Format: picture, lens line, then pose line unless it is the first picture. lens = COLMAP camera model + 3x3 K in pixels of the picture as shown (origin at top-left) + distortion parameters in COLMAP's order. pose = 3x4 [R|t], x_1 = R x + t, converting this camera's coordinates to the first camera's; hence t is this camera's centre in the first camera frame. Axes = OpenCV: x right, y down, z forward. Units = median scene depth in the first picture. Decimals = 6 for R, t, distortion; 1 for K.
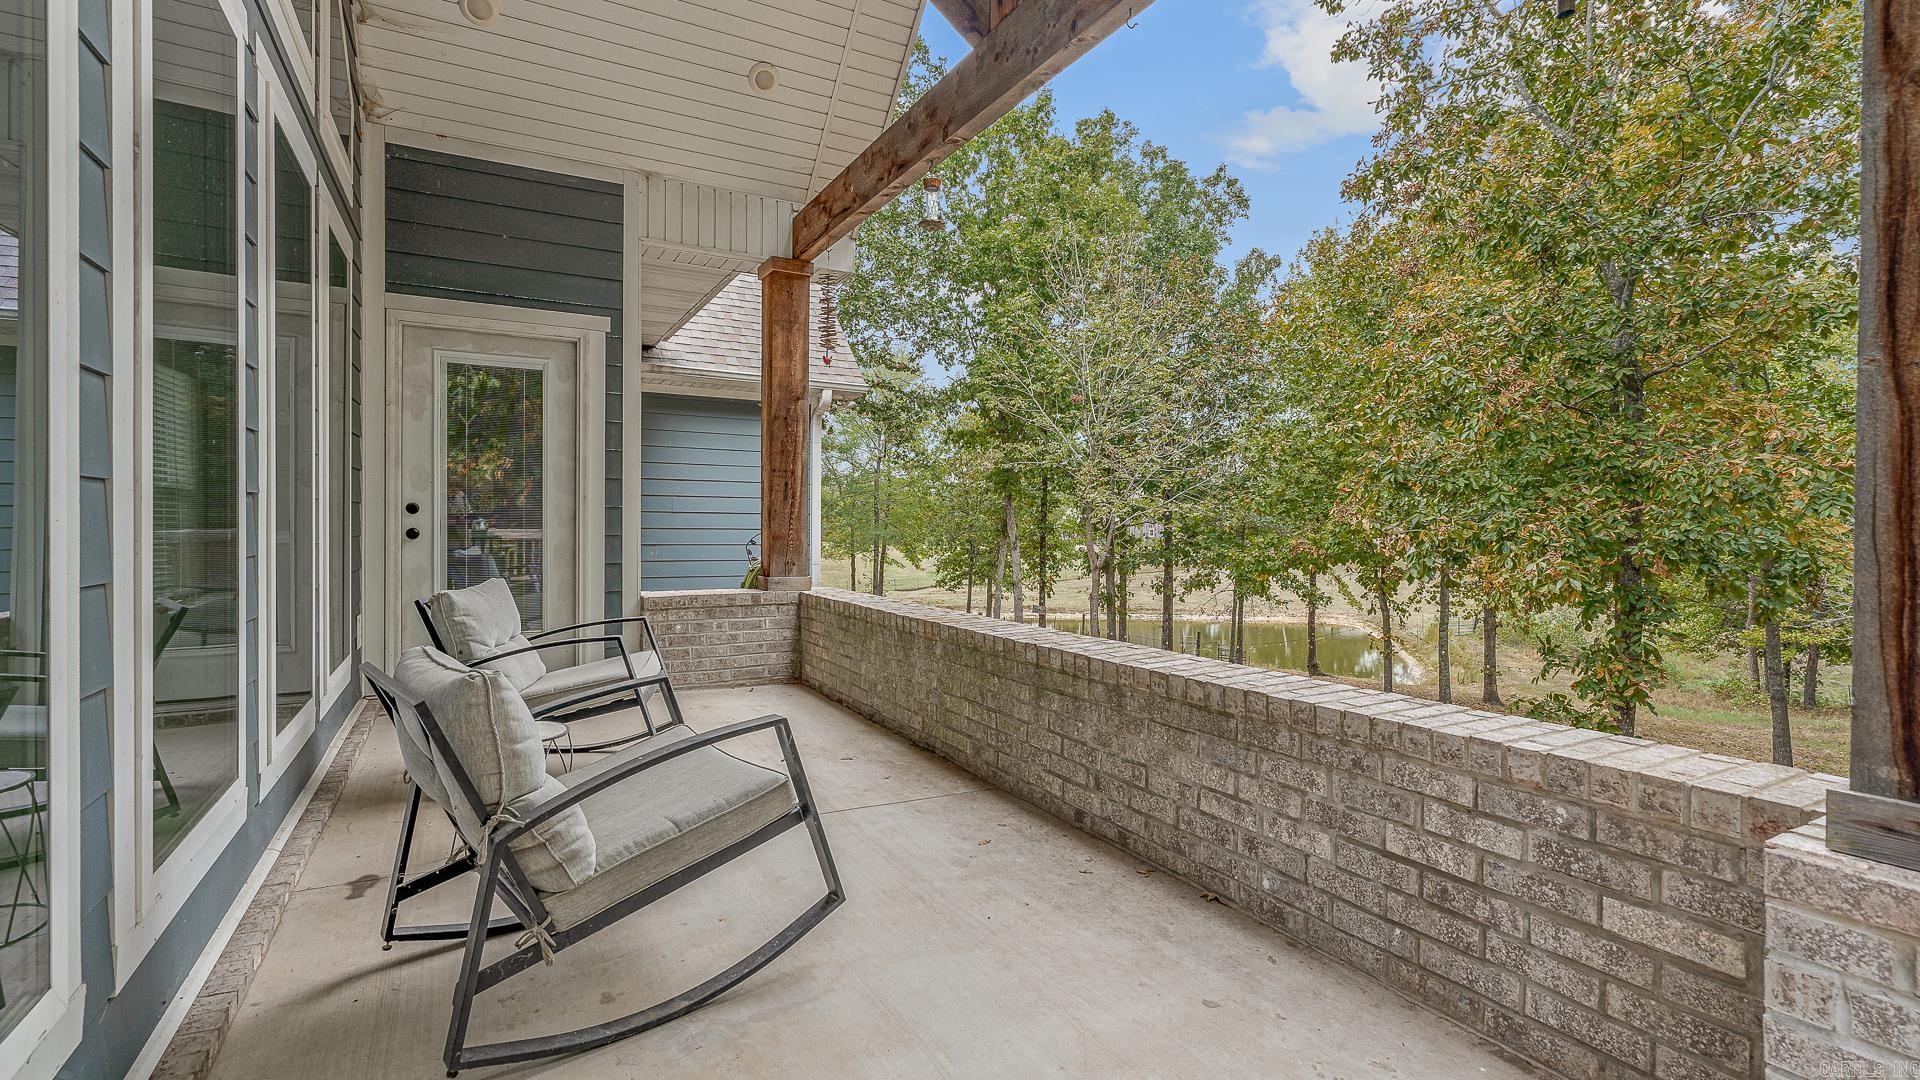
lens RADIAL K [[879.0, 0, 969.0], [0, 879.0, 526.3], [0, 0, 1]] dist [0.001672, 0.000057]
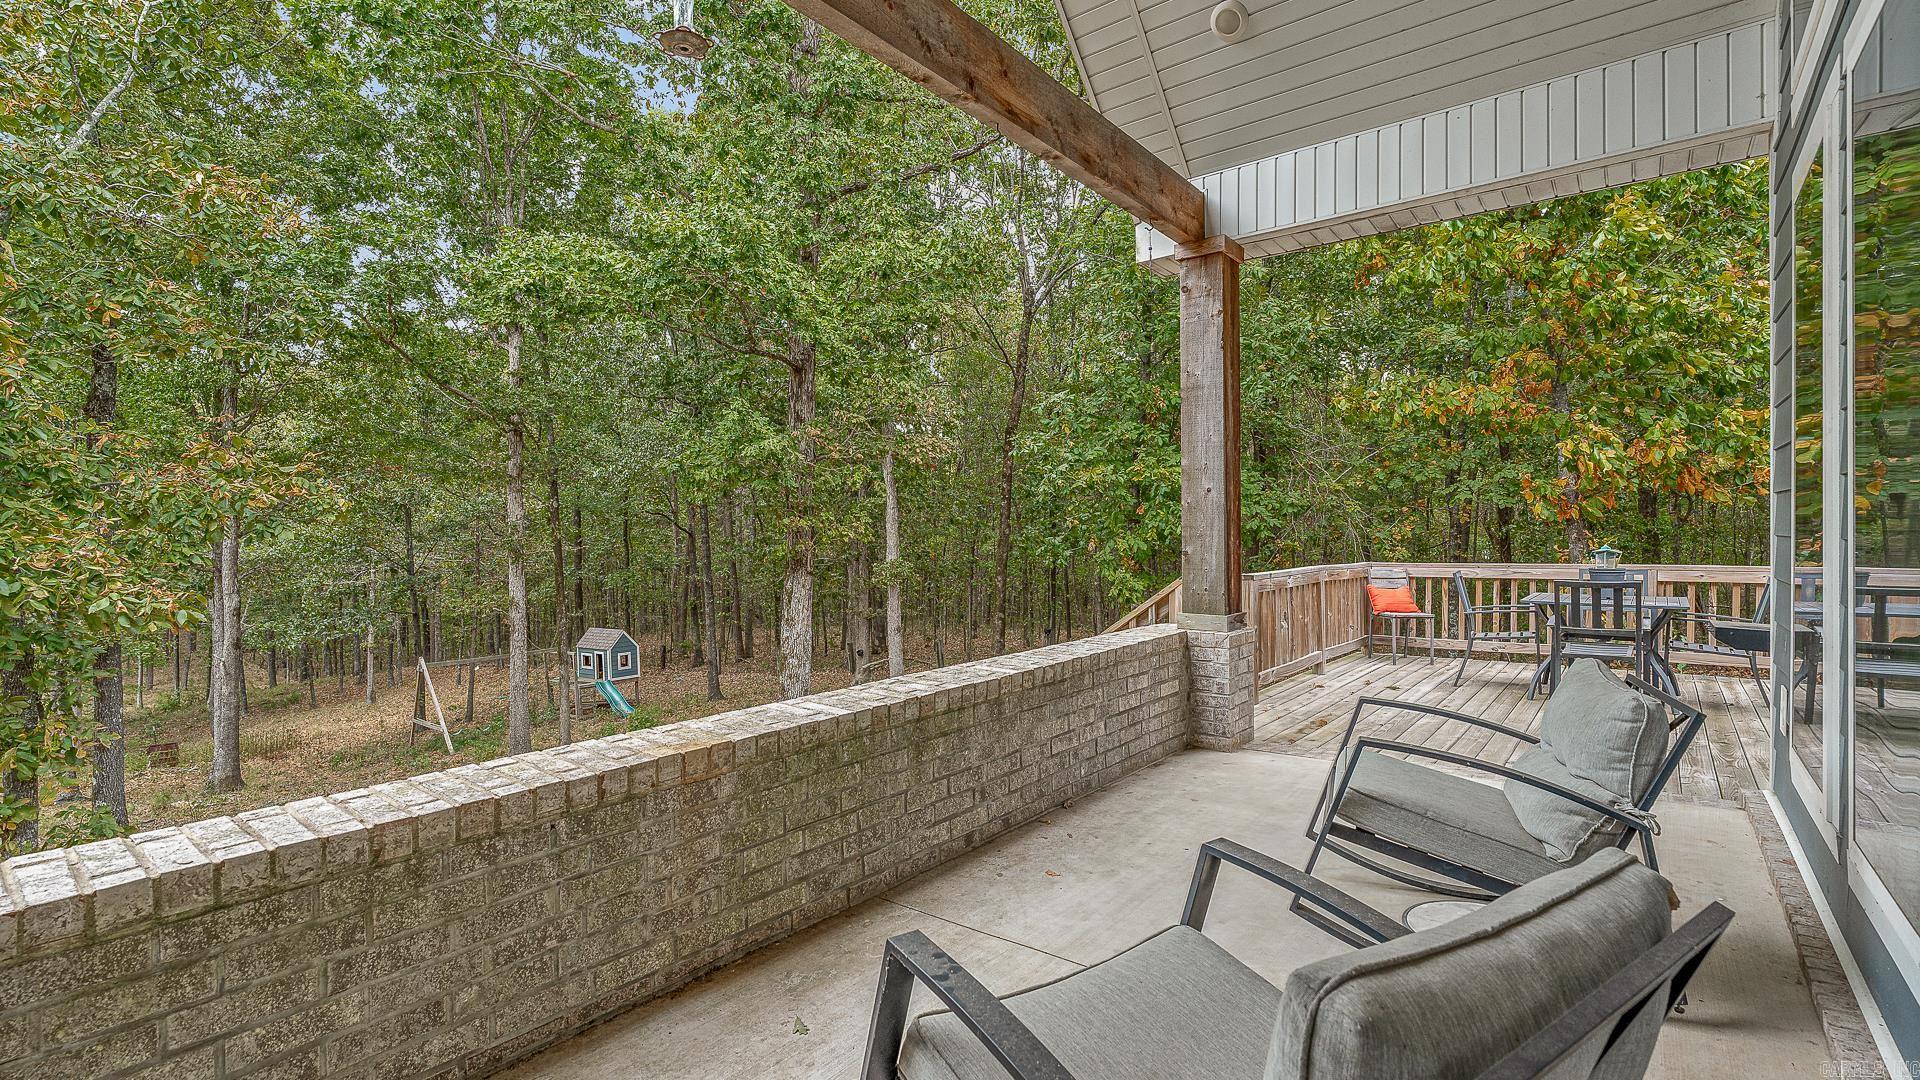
lens RADIAL K [[879.0, 0, 969.5], [0, 879.0, 536.6], [0, 0, 1]] dist [0.001672, 0.000057]
pose [[-0.393488, -0.006610, 0.919306, -0.952182], [0.010902, 0.999870, 0.011856, -0.049240], [-0.919265, 0.014687, -0.393364, 1.604284]]
